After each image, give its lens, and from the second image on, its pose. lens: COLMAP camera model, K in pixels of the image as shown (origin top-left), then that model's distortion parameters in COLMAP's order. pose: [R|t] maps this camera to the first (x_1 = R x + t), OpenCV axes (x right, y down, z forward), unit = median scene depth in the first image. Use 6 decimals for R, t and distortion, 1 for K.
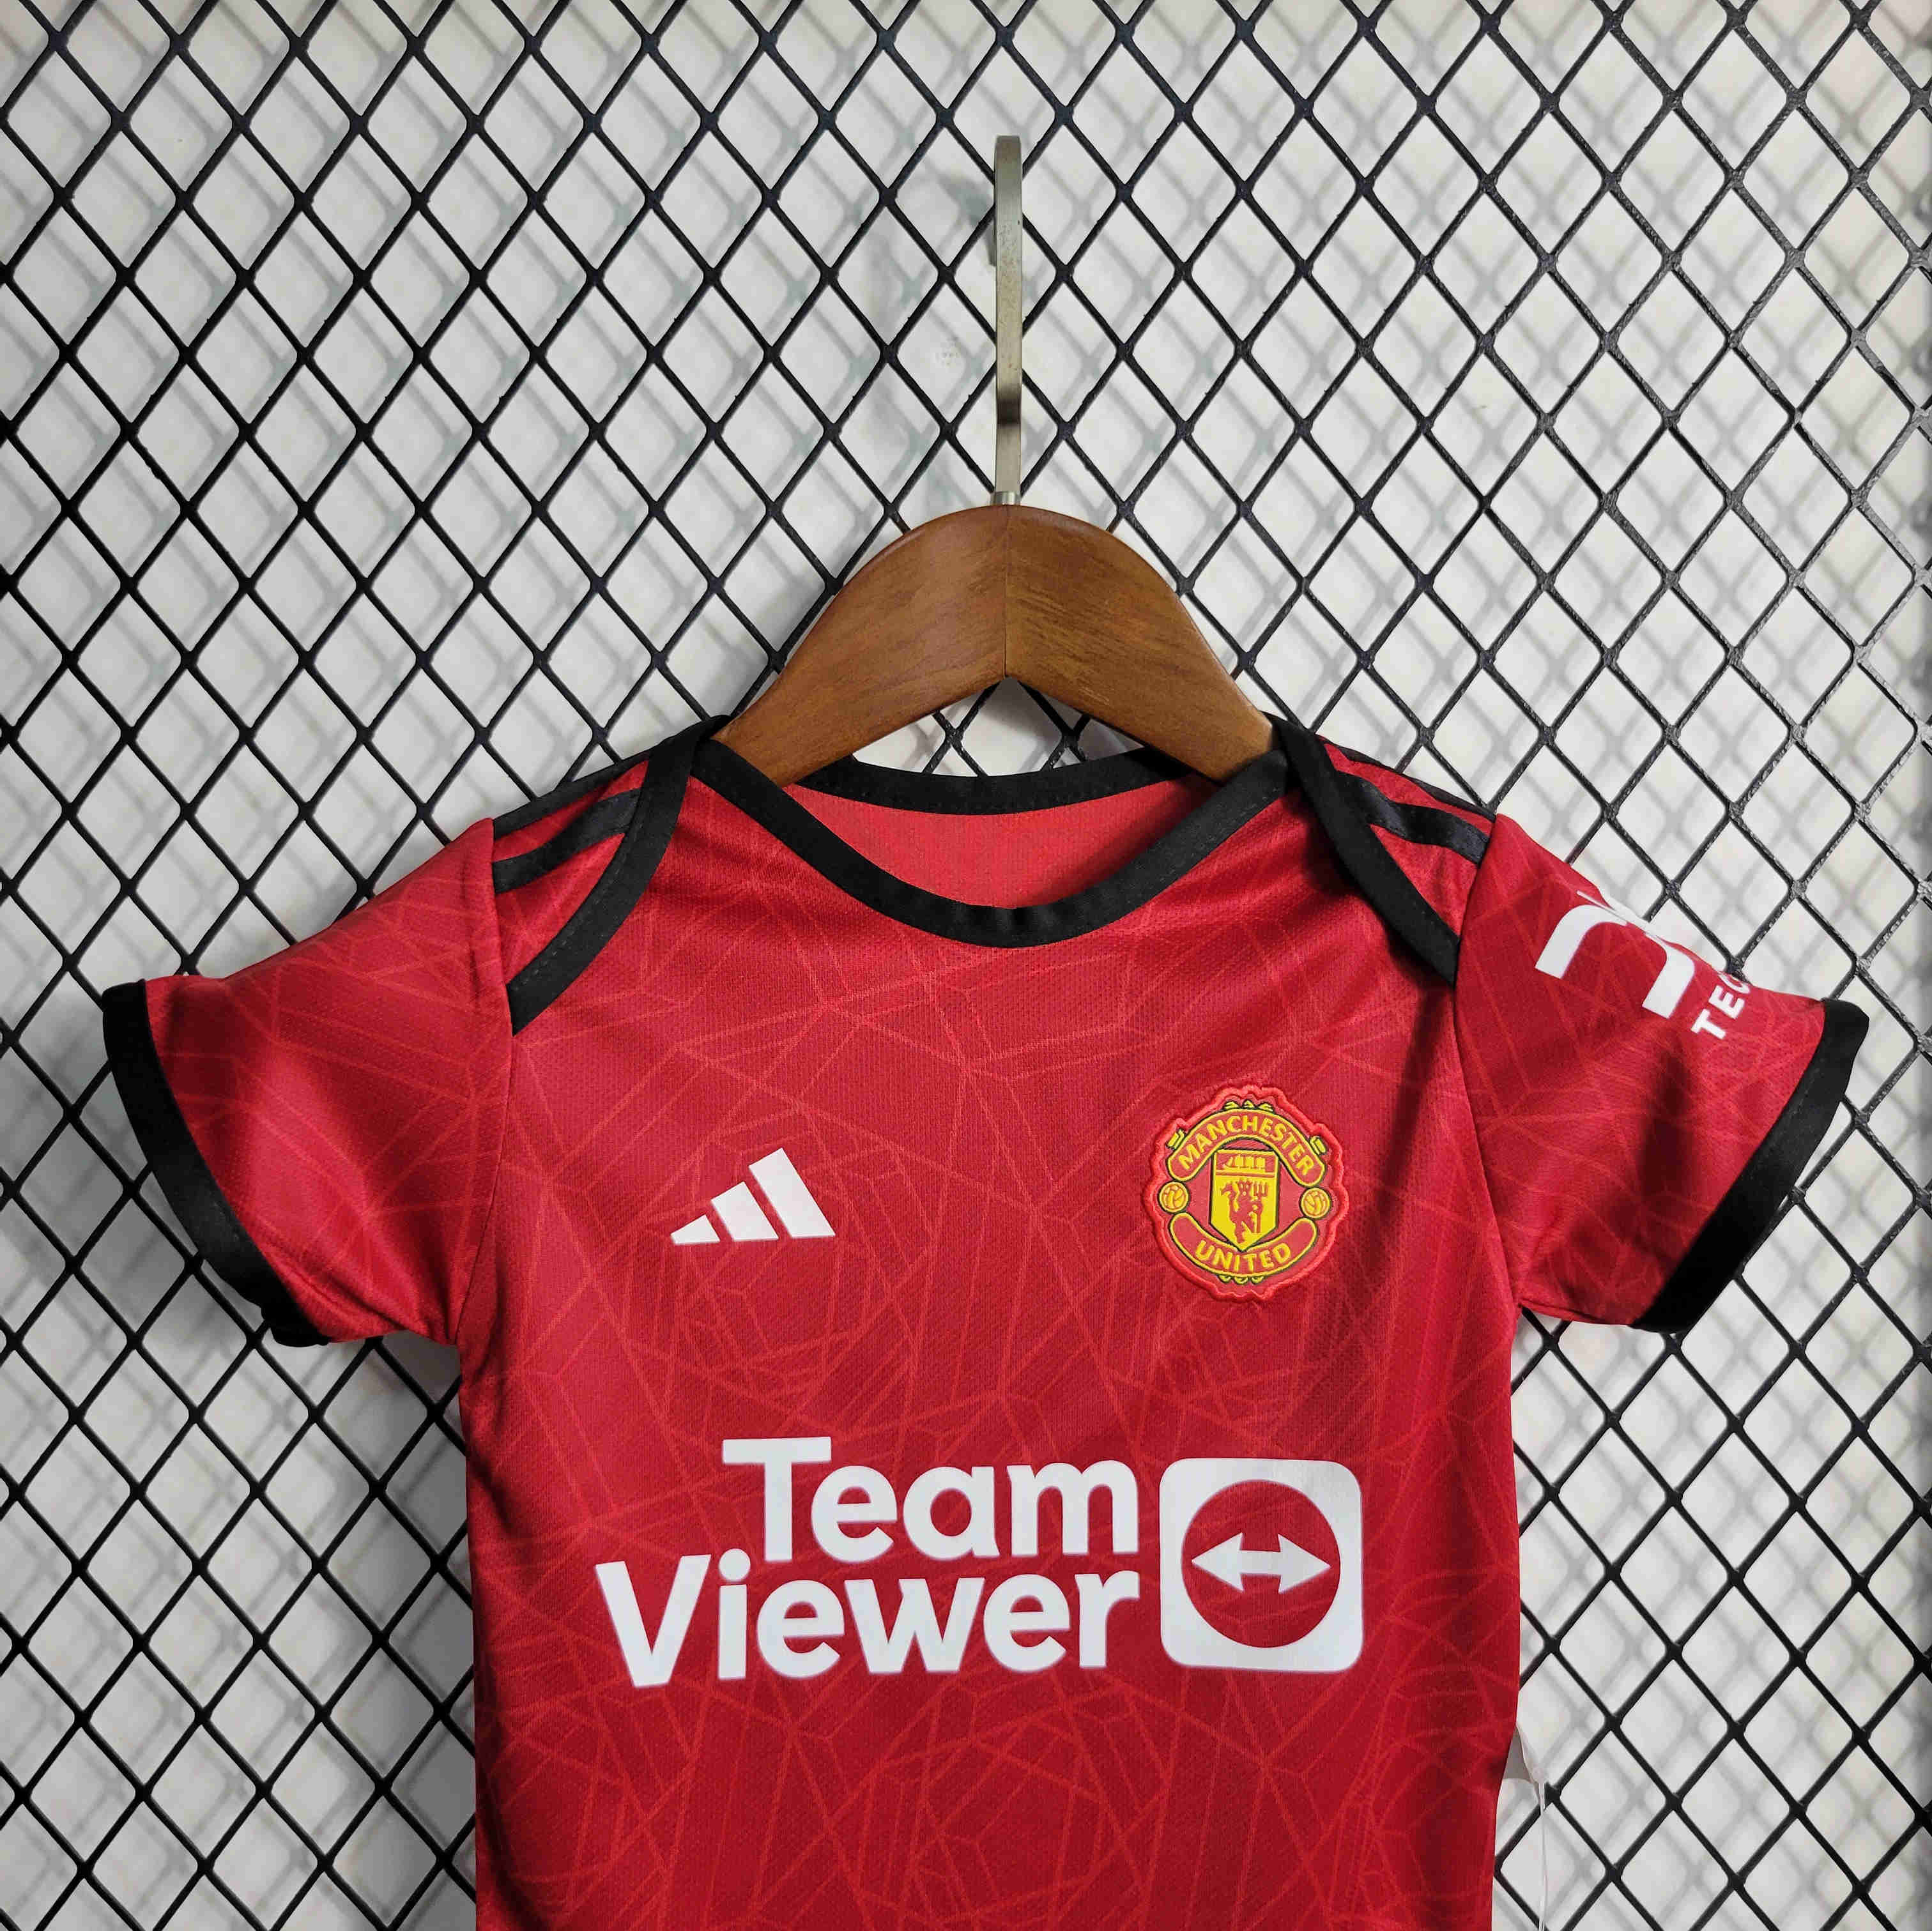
lens RADIAL K [[1995.9, 0, 979.9], [0, 1995.9, 963.4], [0, 0, 1]] dist [0.015732, 0.000000]
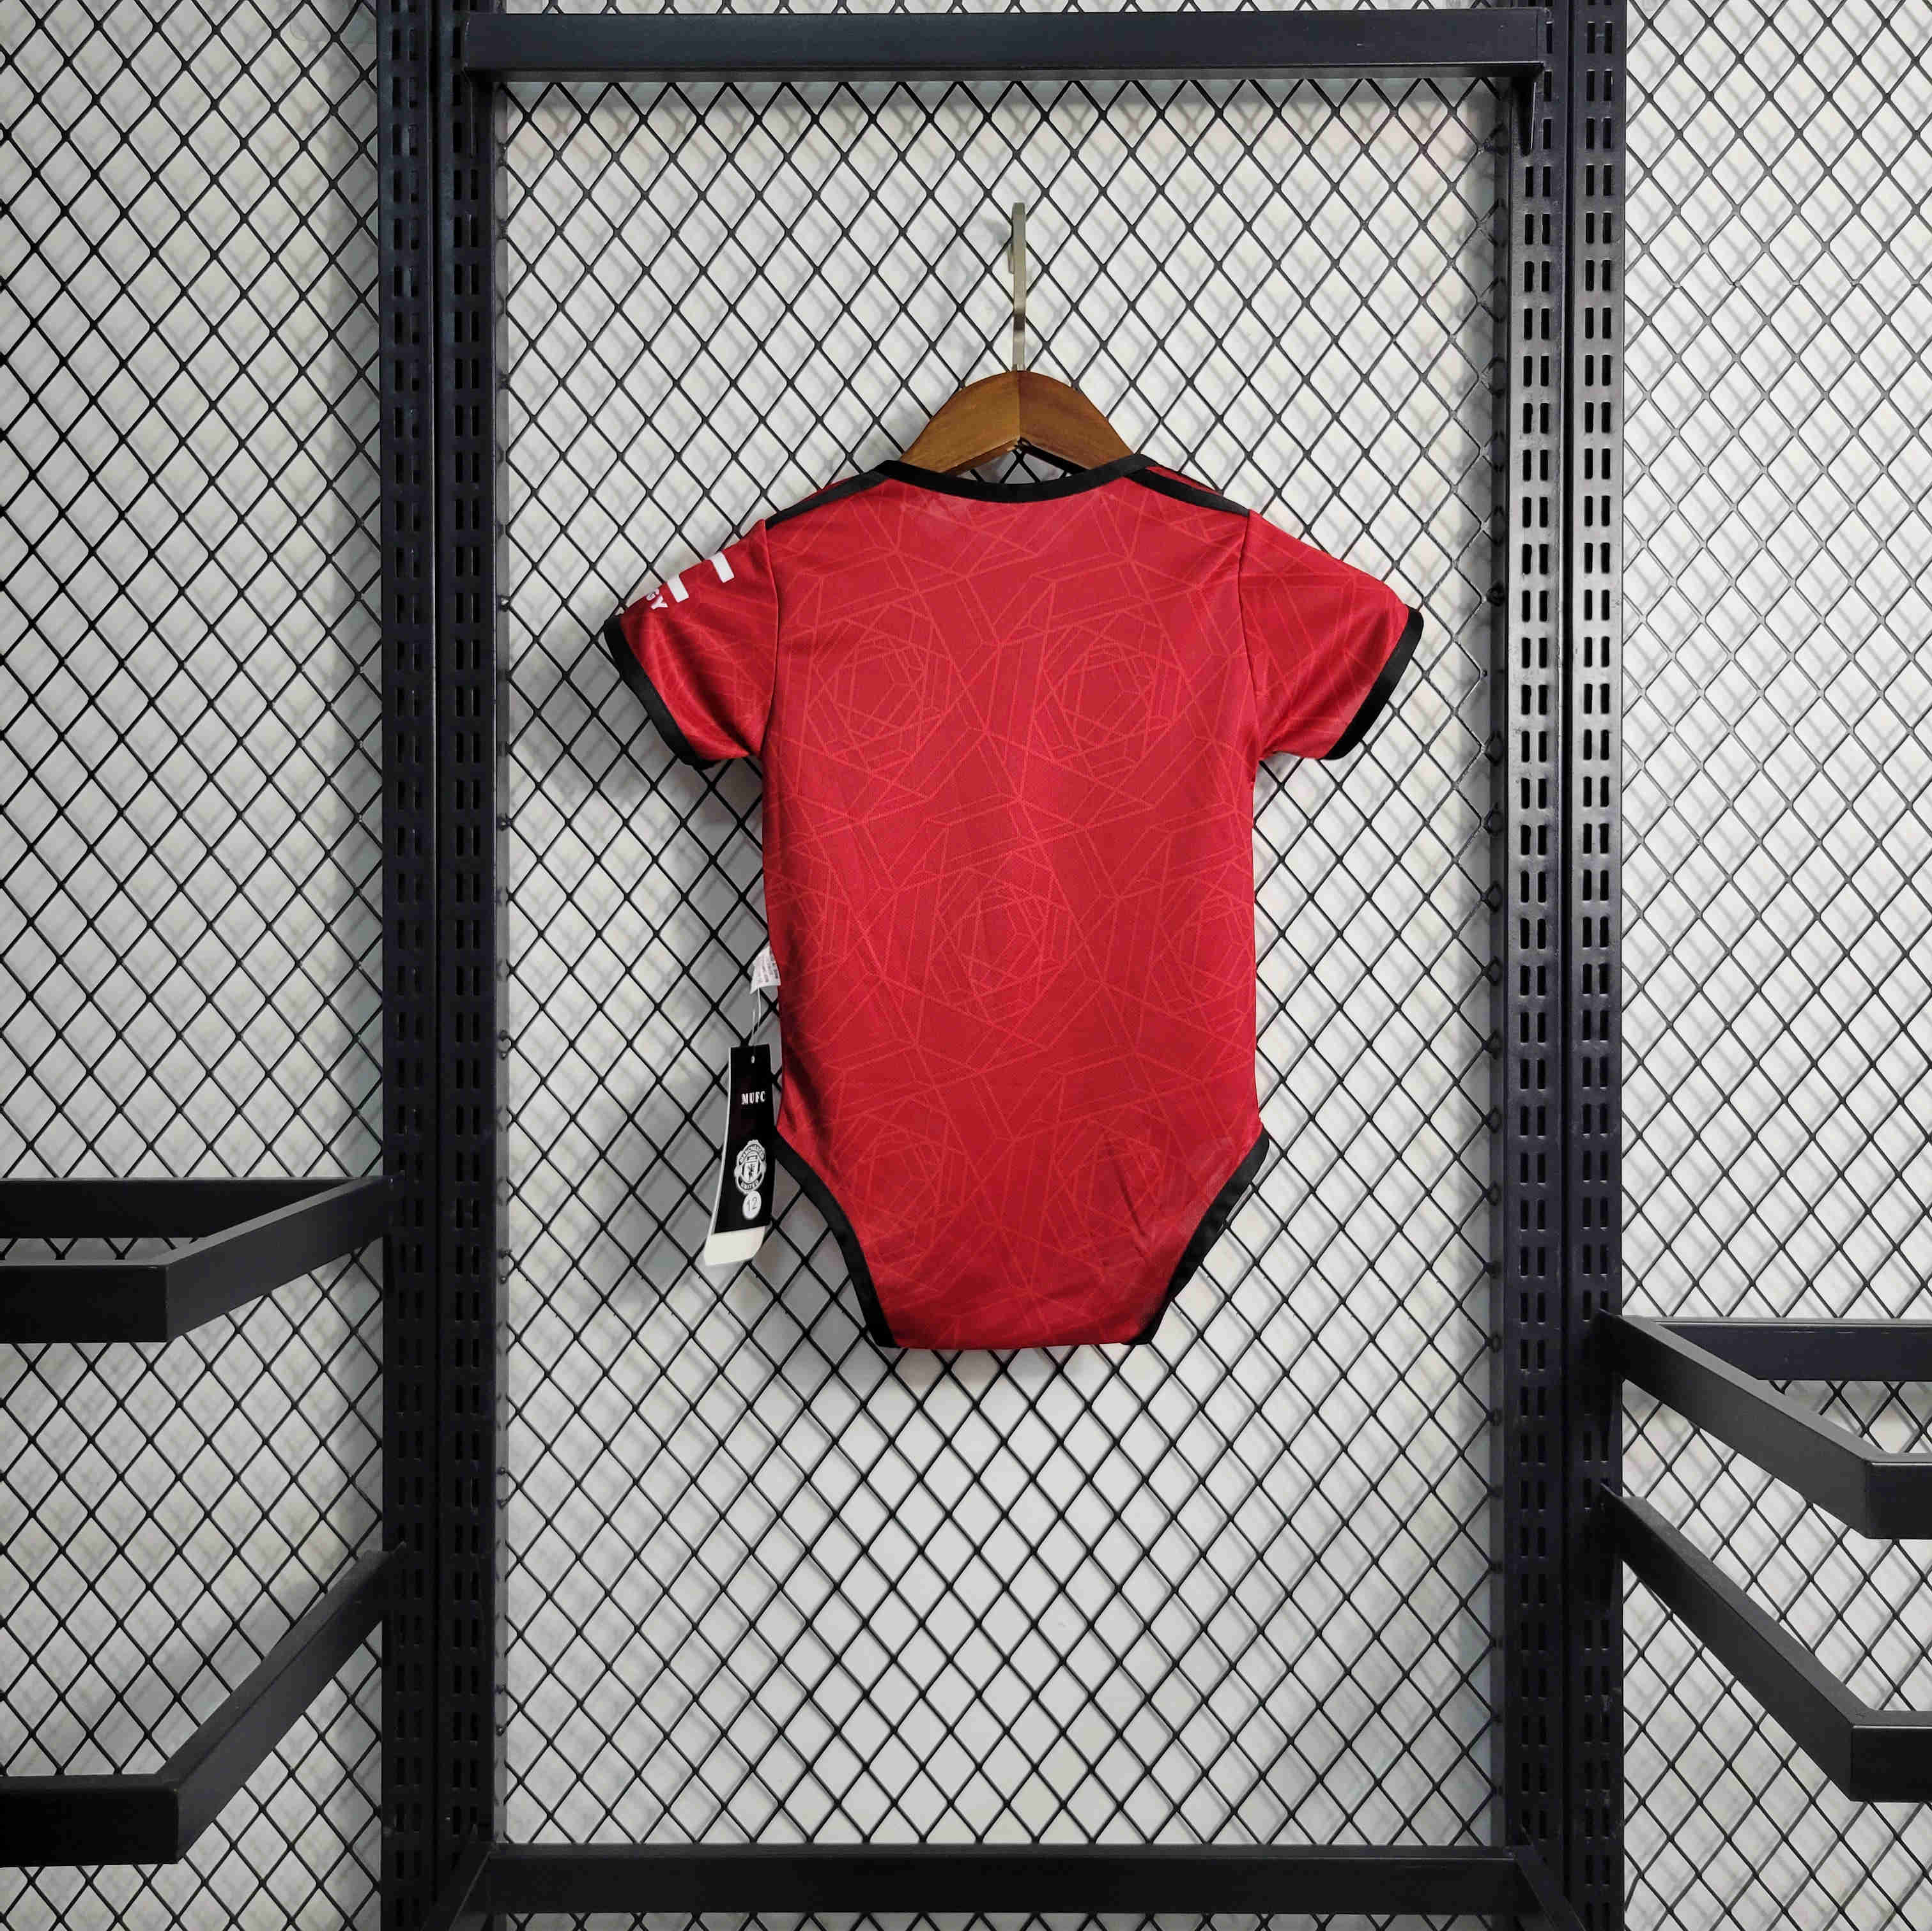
lens RADIAL K [[1962.6, 0, 1008.9], [0, 1962.6, 970.5], [0, 0, 1]] dist [0.005175, 0.000000]
pose [[0.999928, -0.001355, 0.011940, -0.022140], [0.001309, 0.999992, 0.003824, 0.394610], [-0.011945, -0.003808, 0.999921, -1.092880]]
